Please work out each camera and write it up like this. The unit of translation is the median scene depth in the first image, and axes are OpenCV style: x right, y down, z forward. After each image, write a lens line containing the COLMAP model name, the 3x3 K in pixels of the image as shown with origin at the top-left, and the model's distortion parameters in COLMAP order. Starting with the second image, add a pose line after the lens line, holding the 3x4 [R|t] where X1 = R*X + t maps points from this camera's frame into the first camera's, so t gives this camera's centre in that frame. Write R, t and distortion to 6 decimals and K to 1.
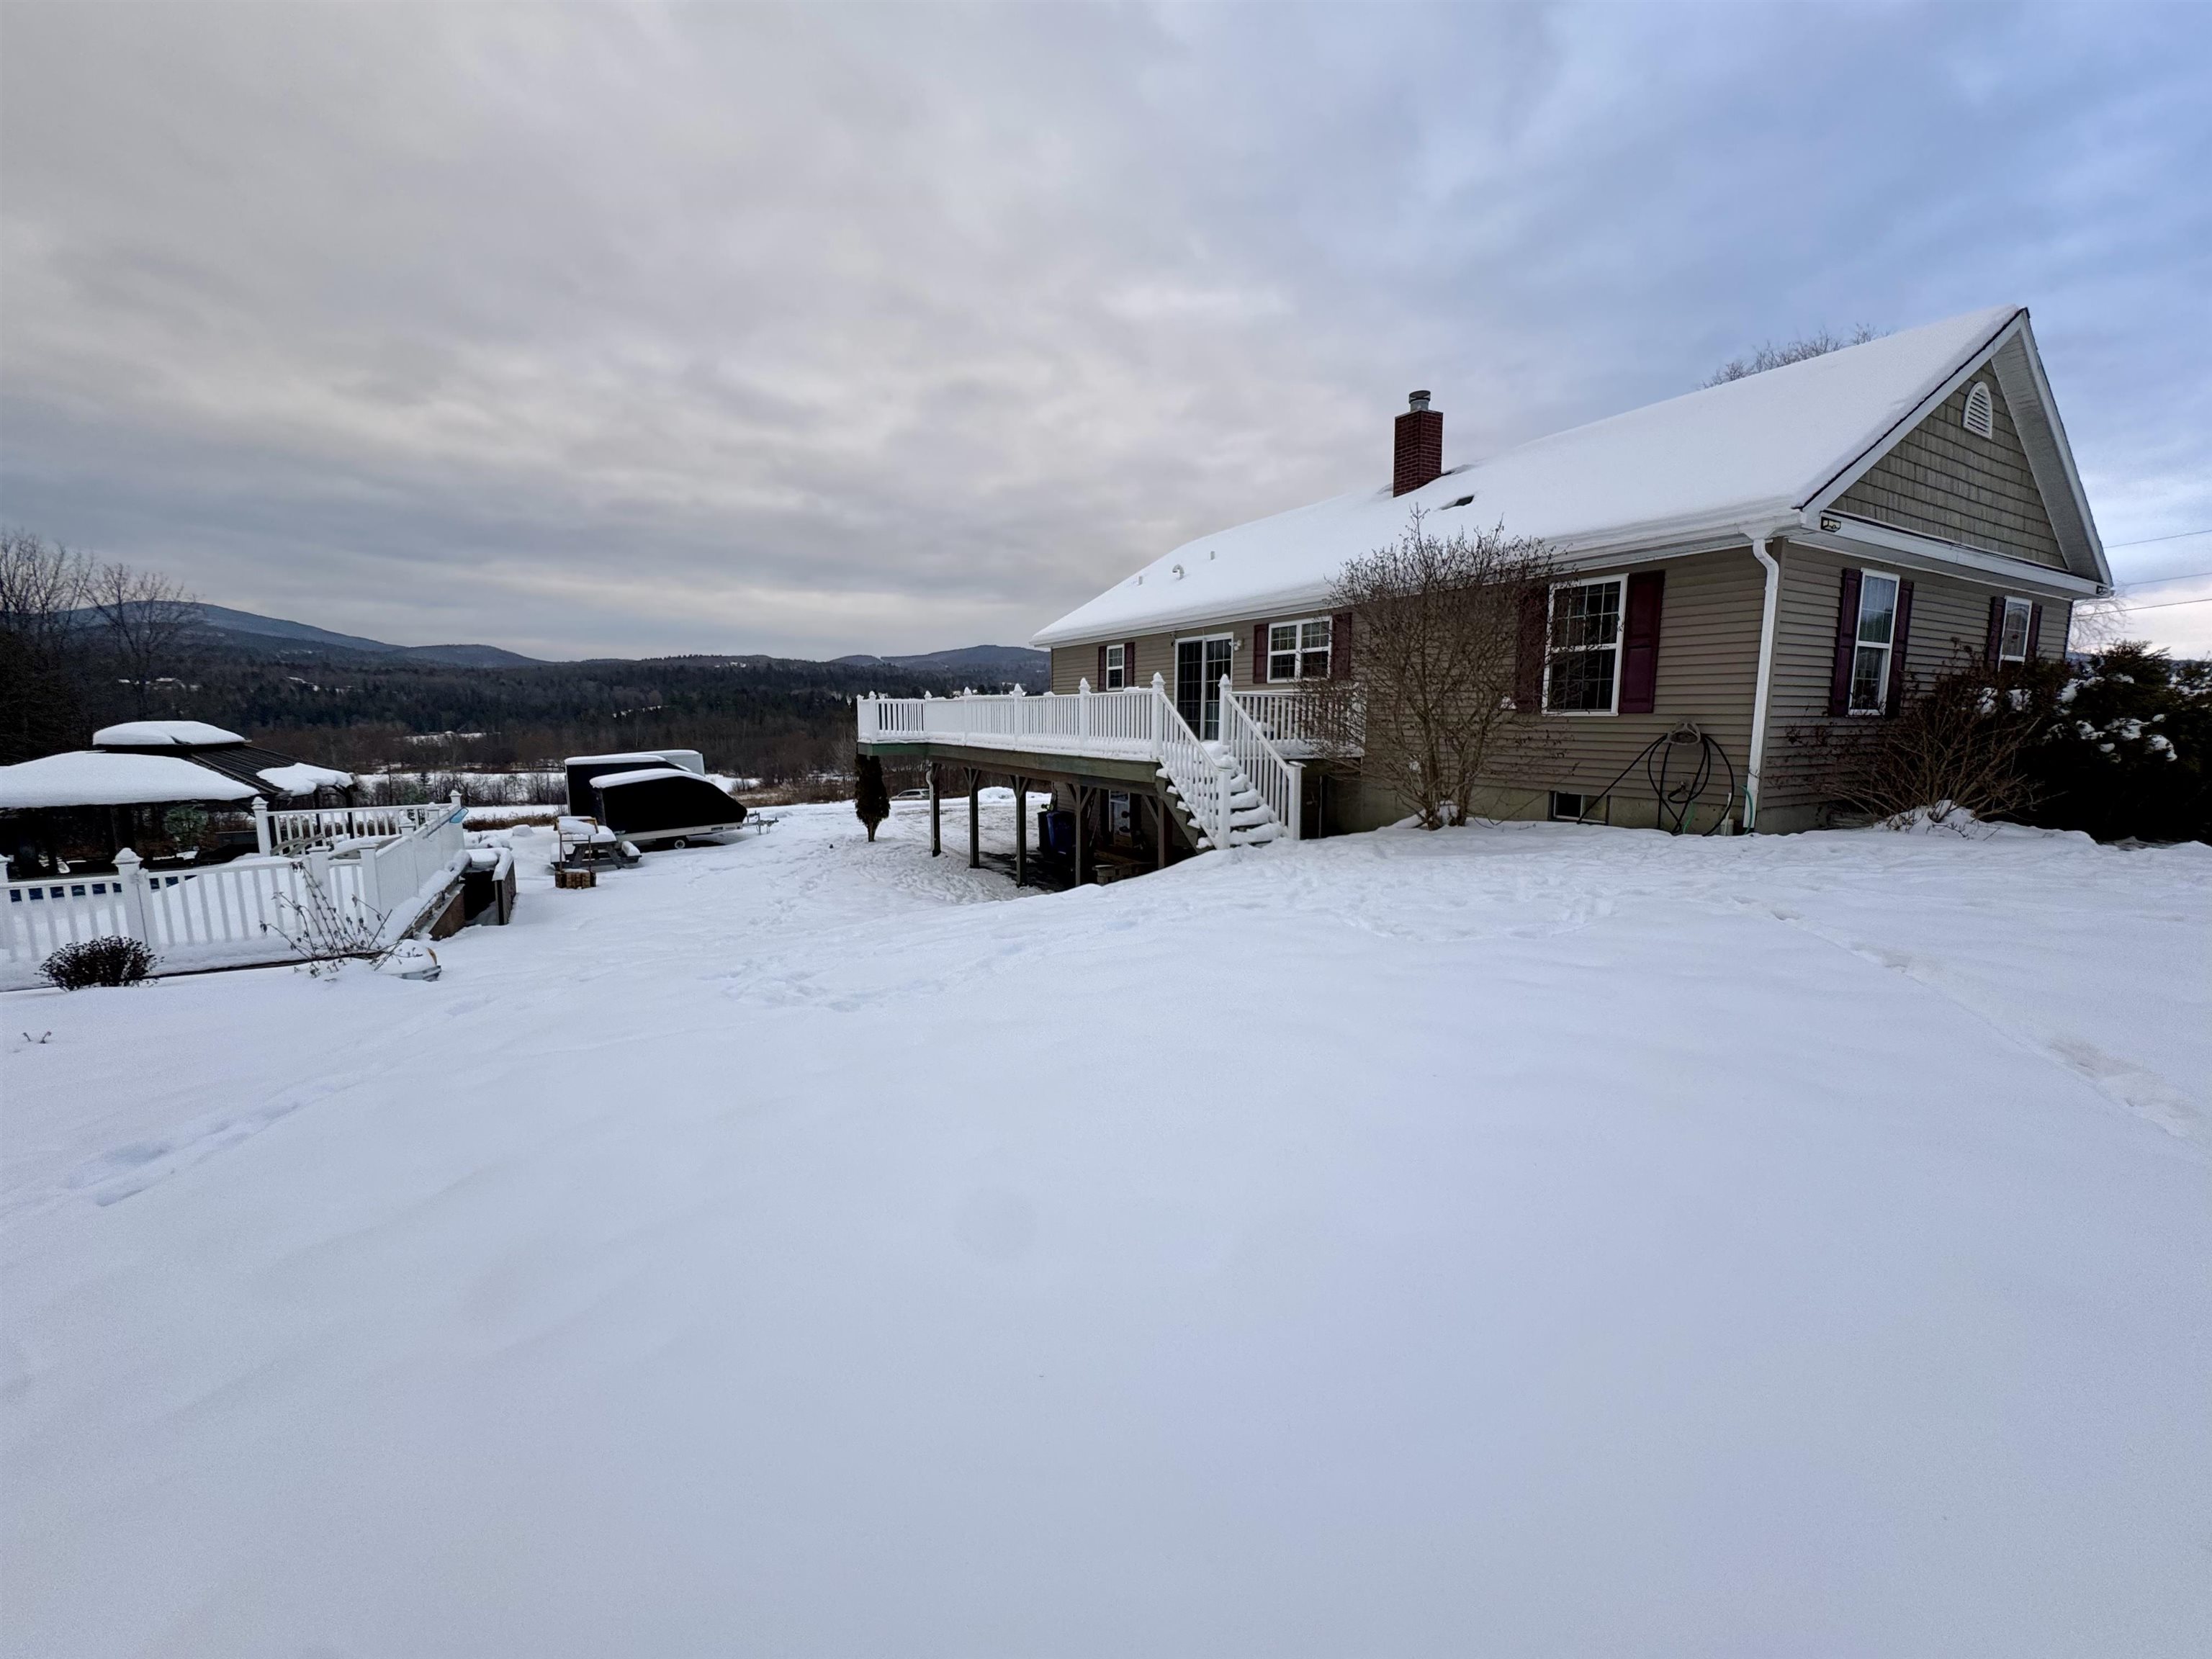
lens RADIAL K [[874.9, 0, 1103.8], [0, 874.9, 842.9], [0, 0, 1]] dist [-0.006709, 0.001228]
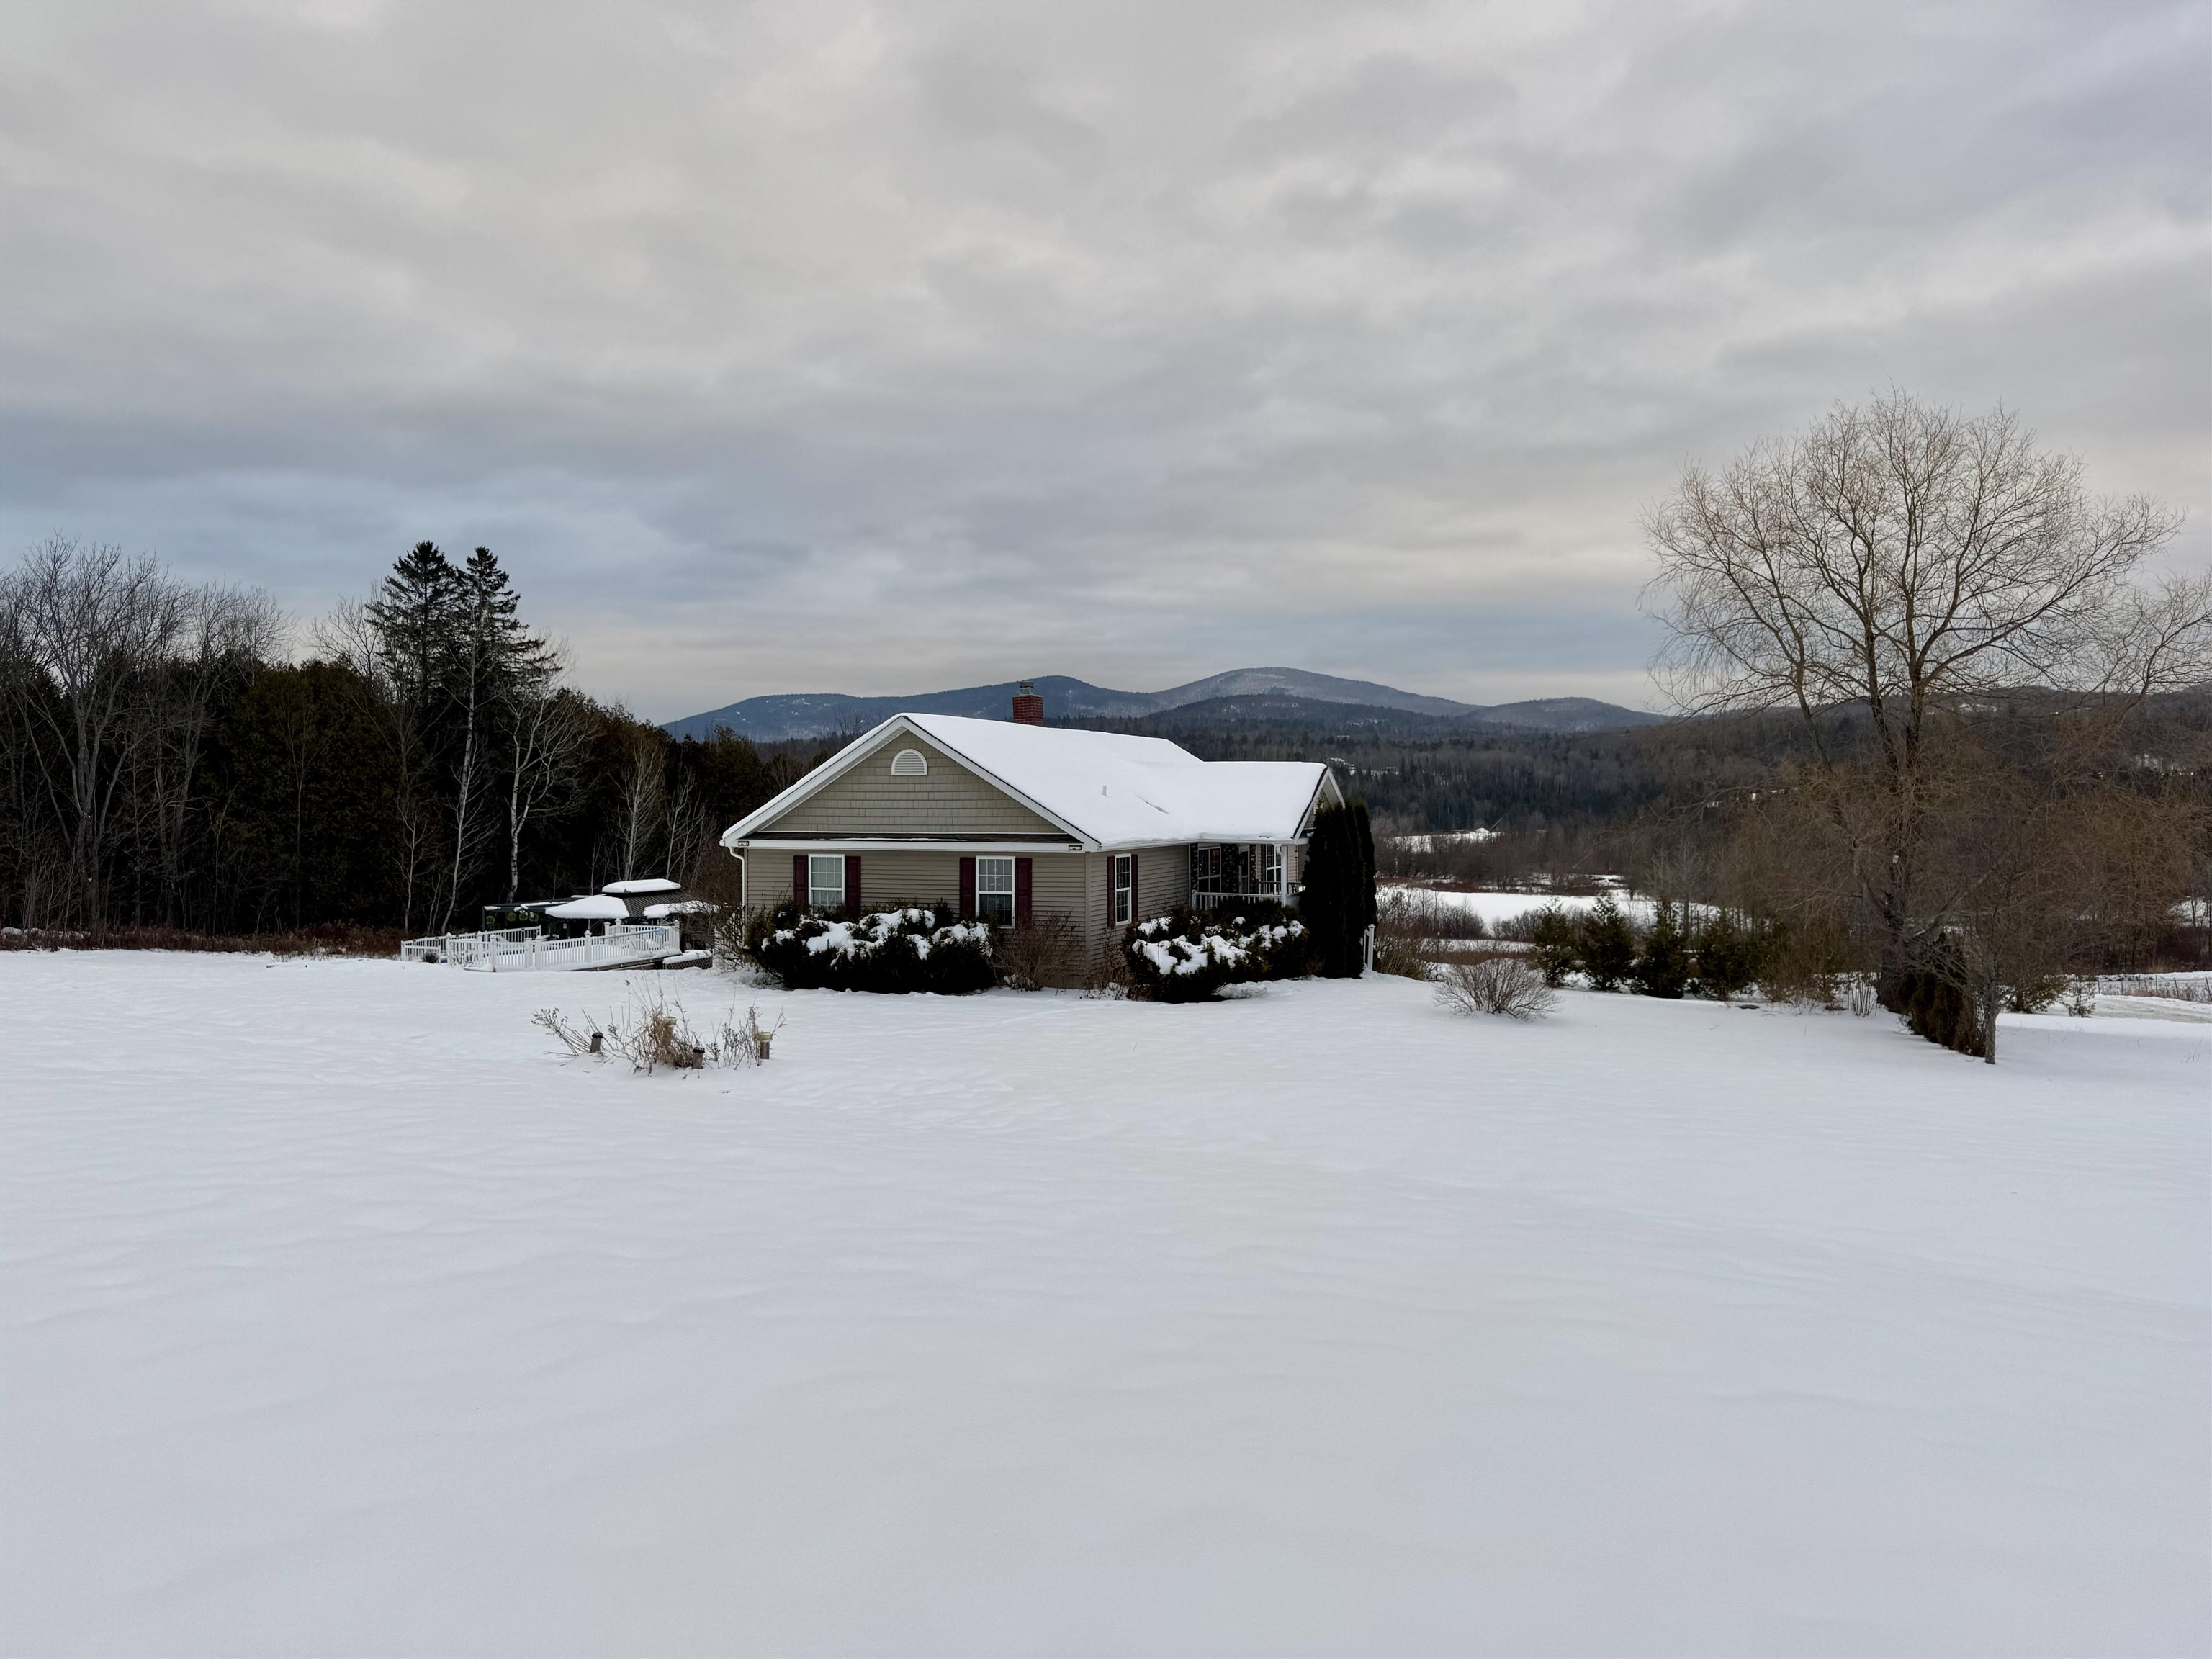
lens RADIAL K [[1544.8, 0, 1086.6], [0, 1544.8, 836.1], [0, 0, 1]] dist [0.043215, -0.009365]
pose [[0.605949, 0.009740, -0.795444, 1.263506], [-0.105637, 0.992055, -0.068324, -0.060940], [0.788458, 0.125430, 0.602164, -0.158845]]
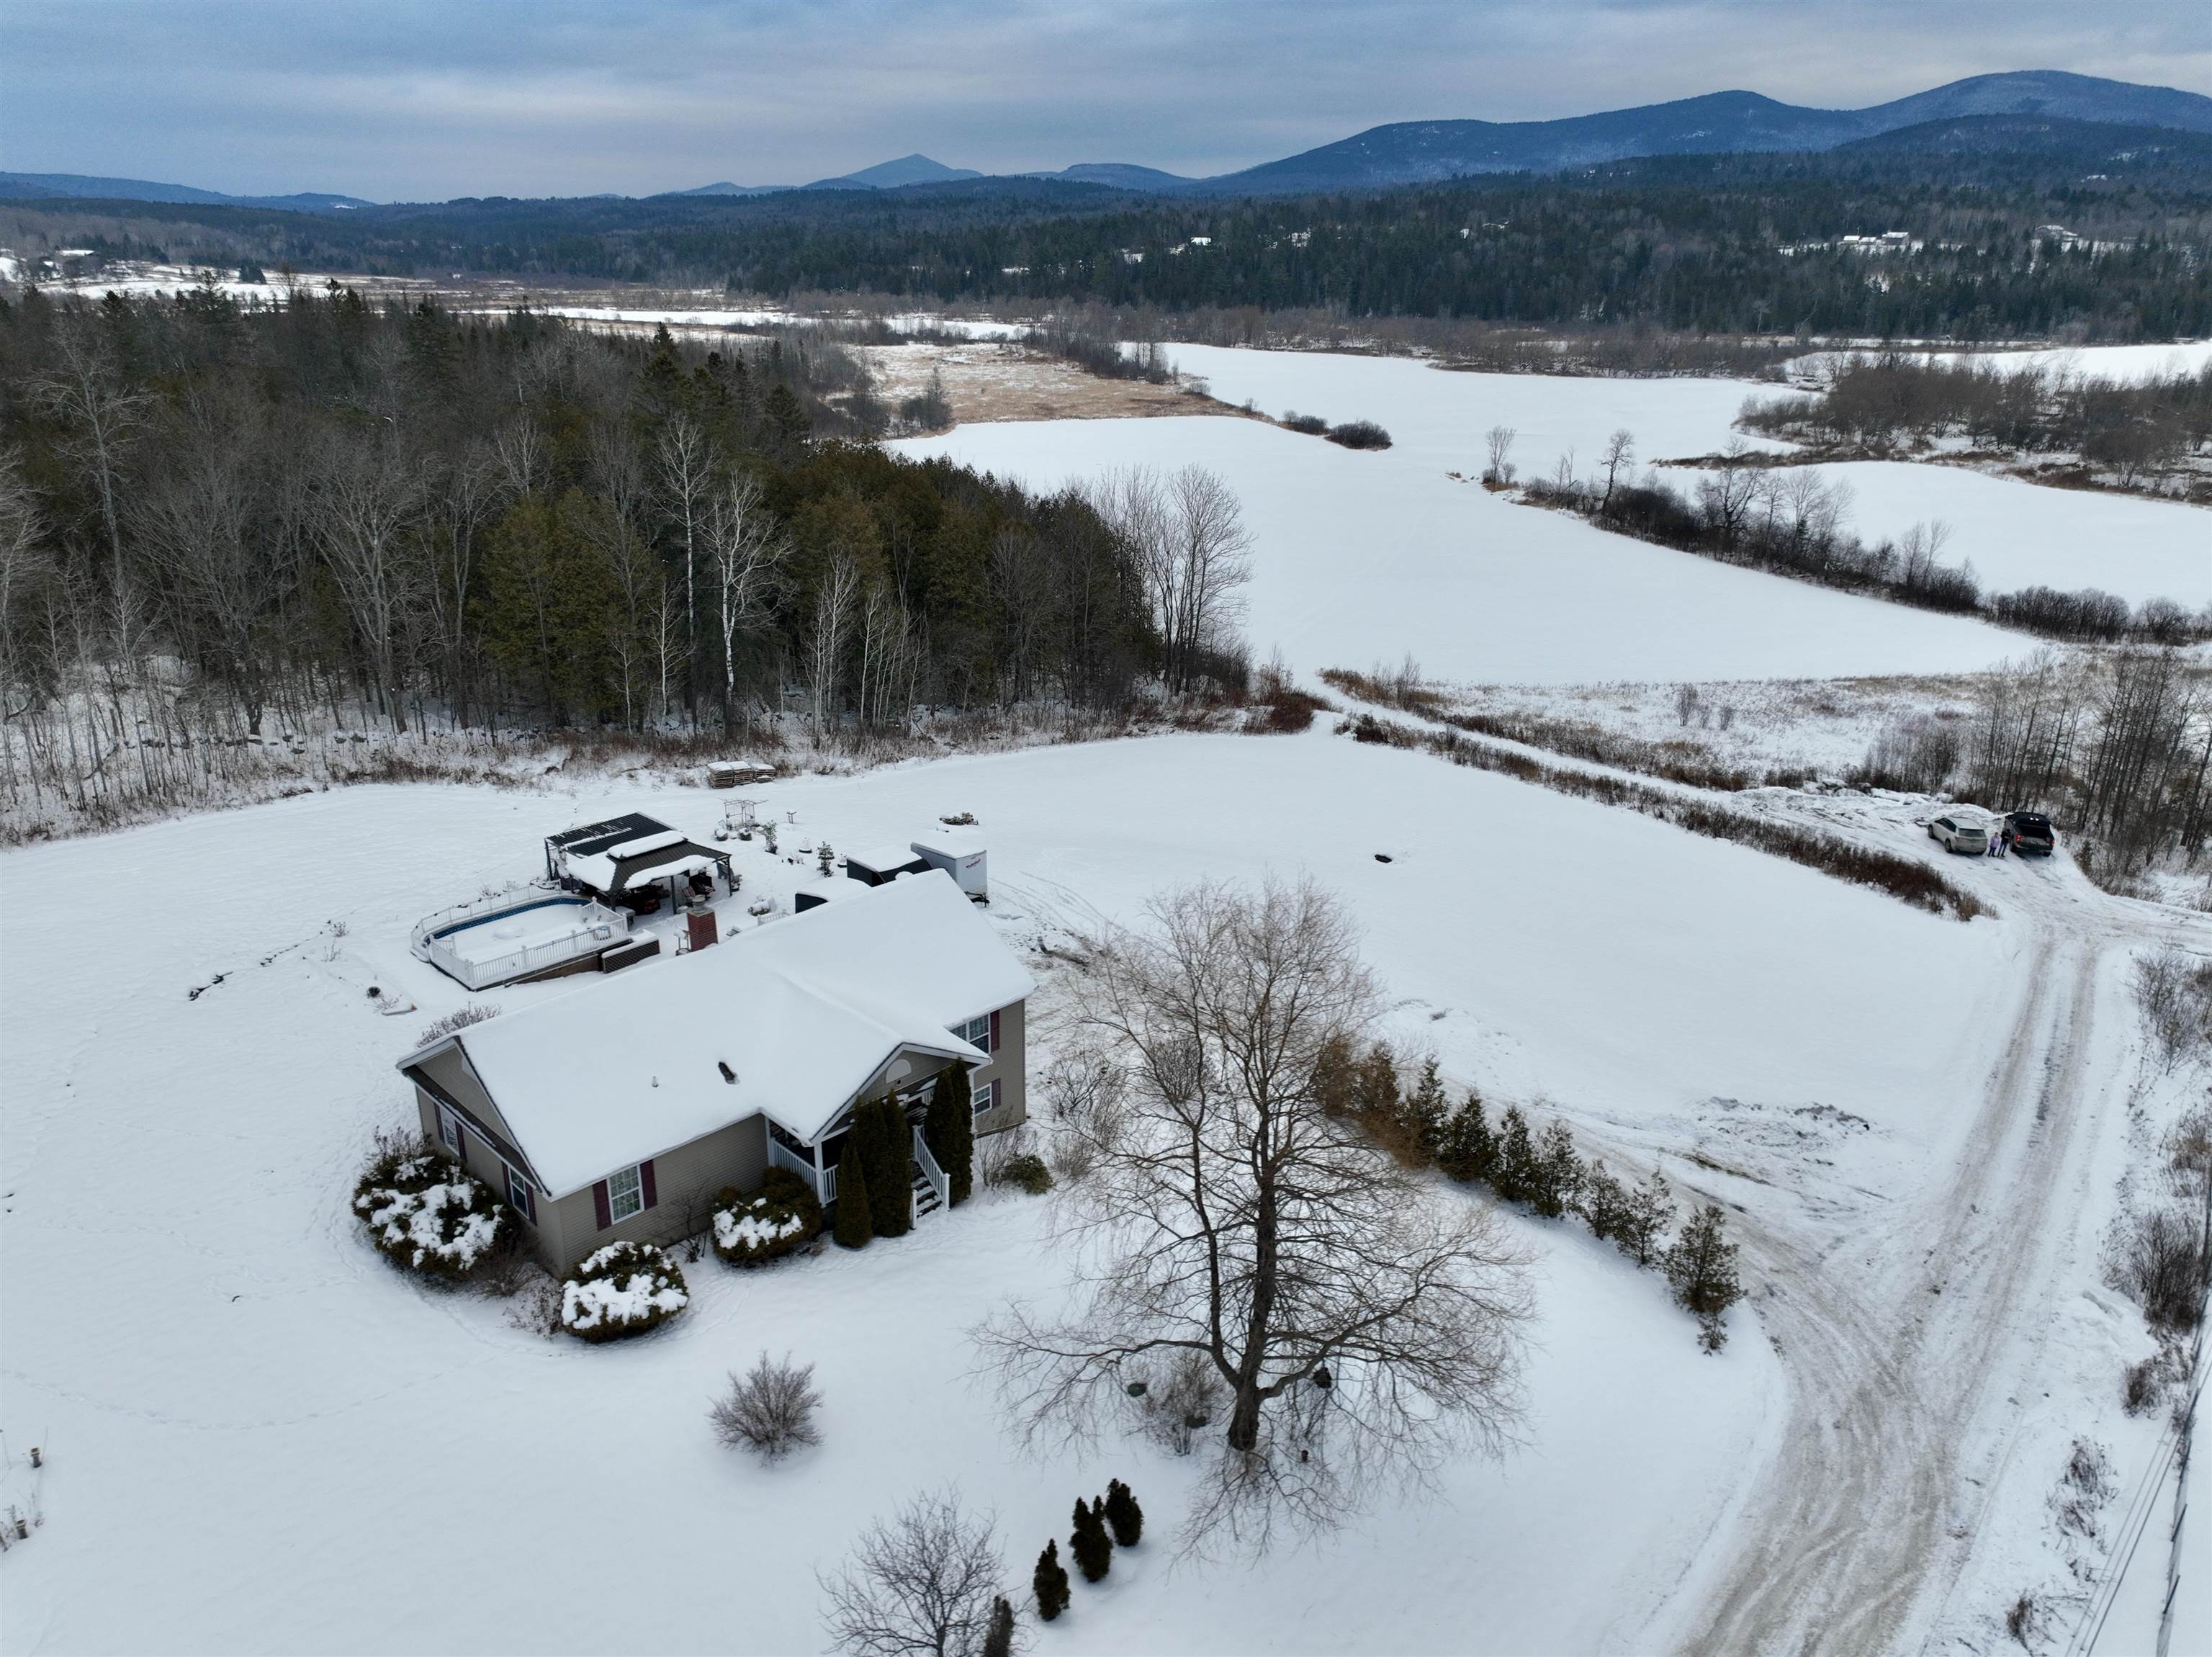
lens RADIAL K [[1542.4, 0, 1105.0], [0, 1542.4, 830.6], [0, 0, 1]] dist [-0.005480, 0.020708]
pose [[0.271410, 0.338435, -0.900998, 1.605347], [-0.141545, 0.939994, 0.310445, -0.869074], [0.951999, 0.043274, 0.303028, 0.511387]]
